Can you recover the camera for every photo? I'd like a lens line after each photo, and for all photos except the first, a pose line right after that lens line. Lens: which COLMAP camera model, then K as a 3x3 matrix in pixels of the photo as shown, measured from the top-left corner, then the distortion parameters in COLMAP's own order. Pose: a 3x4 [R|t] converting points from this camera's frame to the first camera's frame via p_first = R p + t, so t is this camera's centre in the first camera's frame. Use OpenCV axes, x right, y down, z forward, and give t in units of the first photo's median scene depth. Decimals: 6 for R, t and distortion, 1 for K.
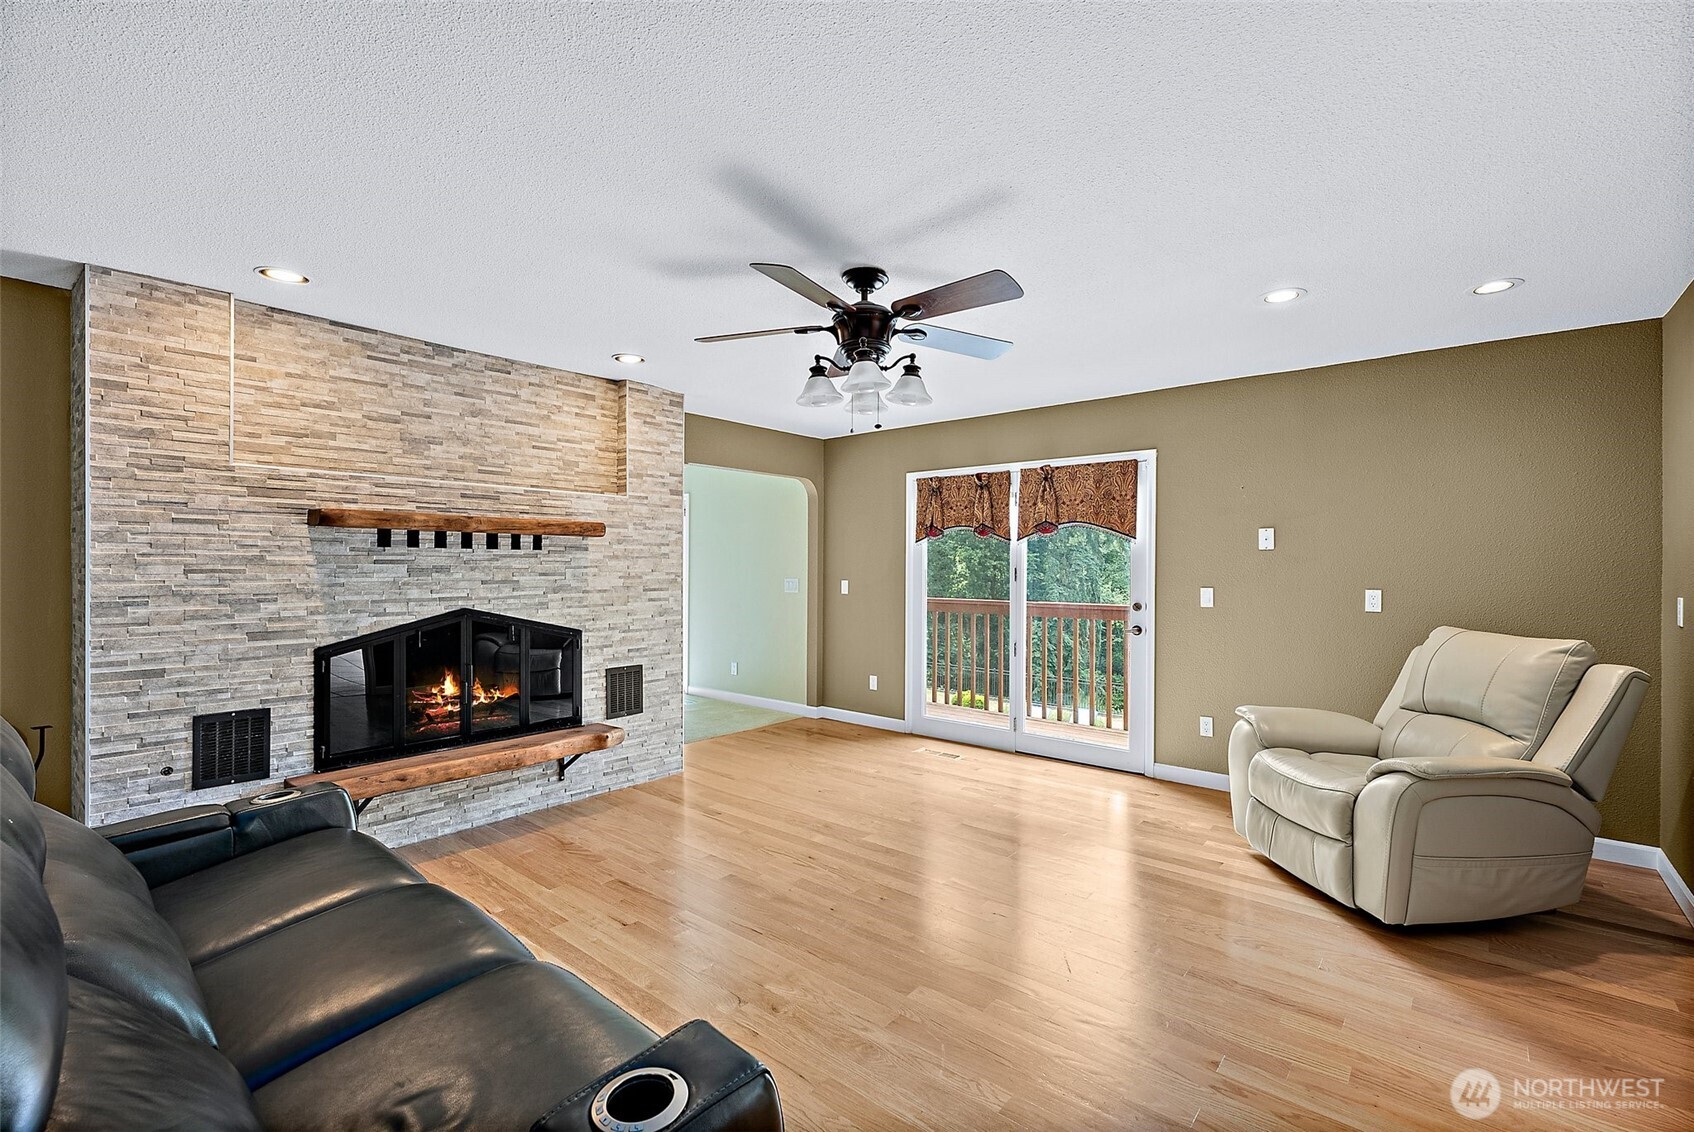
lens RADIAL K [[731.5, 0, 840.0], [0, 731.5, 562.8], [0, 0, 1]] dist [-0.015247, -0.000590]
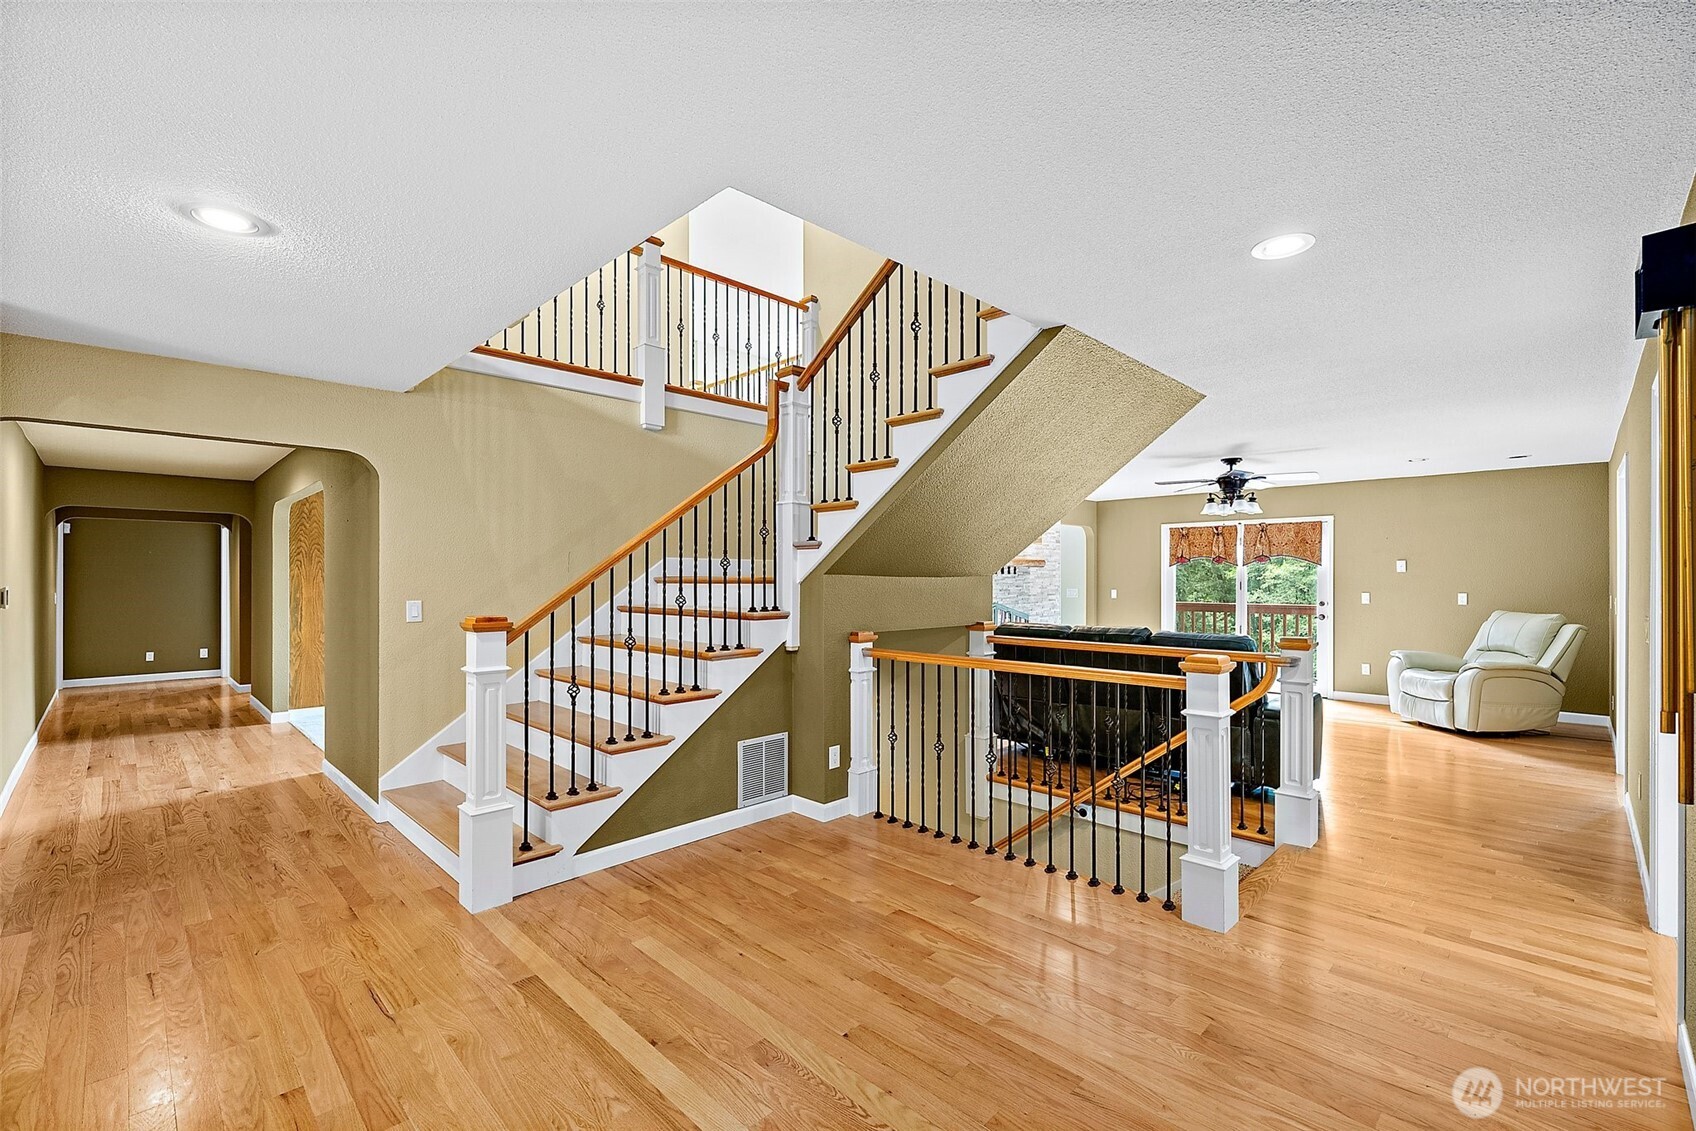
lens RADIAL K [[736.8, 0, 855.0], [0, 736.8, 567.3], [0, 0, 1]] dist [-0.004962, -0.000084]
pose [[0.998171, -0.005793, -0.060175, -0.676247], [0.005283, 0.999949, -0.008626, -0.020901], [0.060222, 0.008292, 0.998151, -0.934405]]
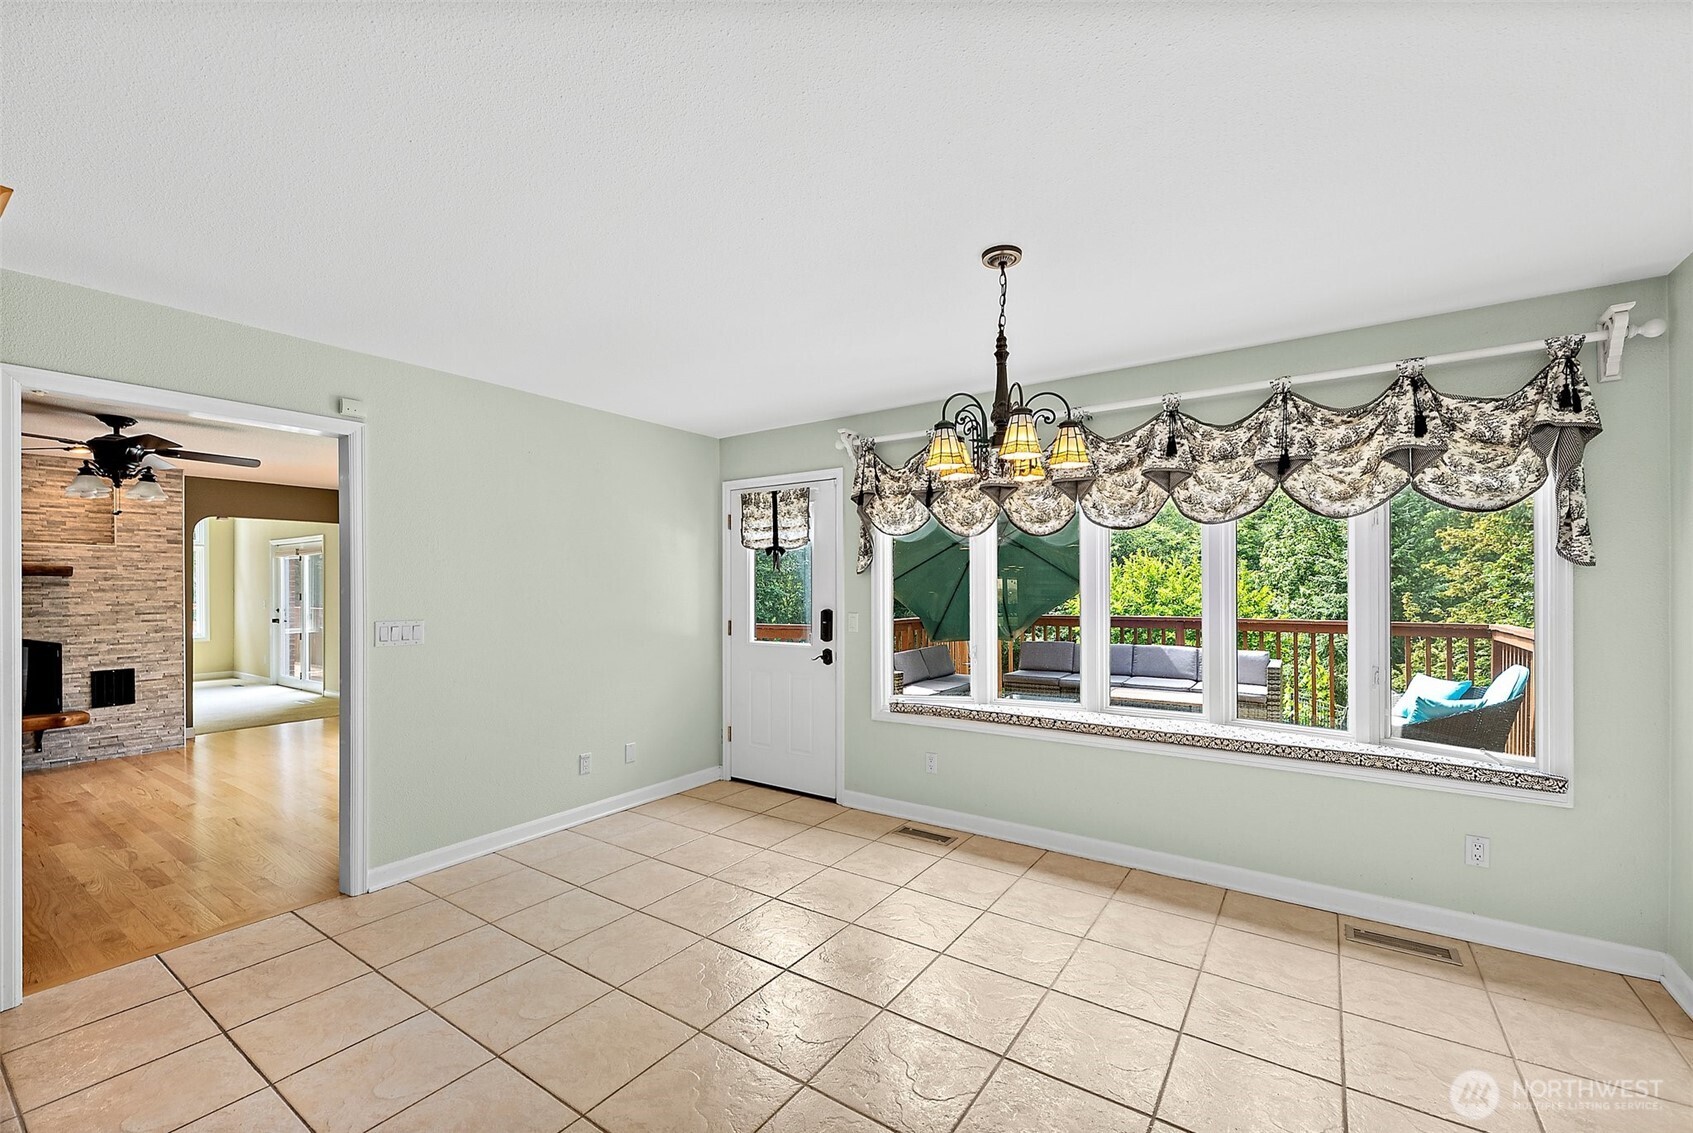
lens RADIAL K [[690.5, 0, 847.9], [0, 690.5, 581.3], [0, 0, 1]] dist [-0.001842, 0.000026]
pose [[0.994927, -0.005255, 0.100467, 0.958001], [0.005455, 0.999984, -0.001724, -0.014590], [-0.100456, 0.002263, 0.994939, -0.431935]]
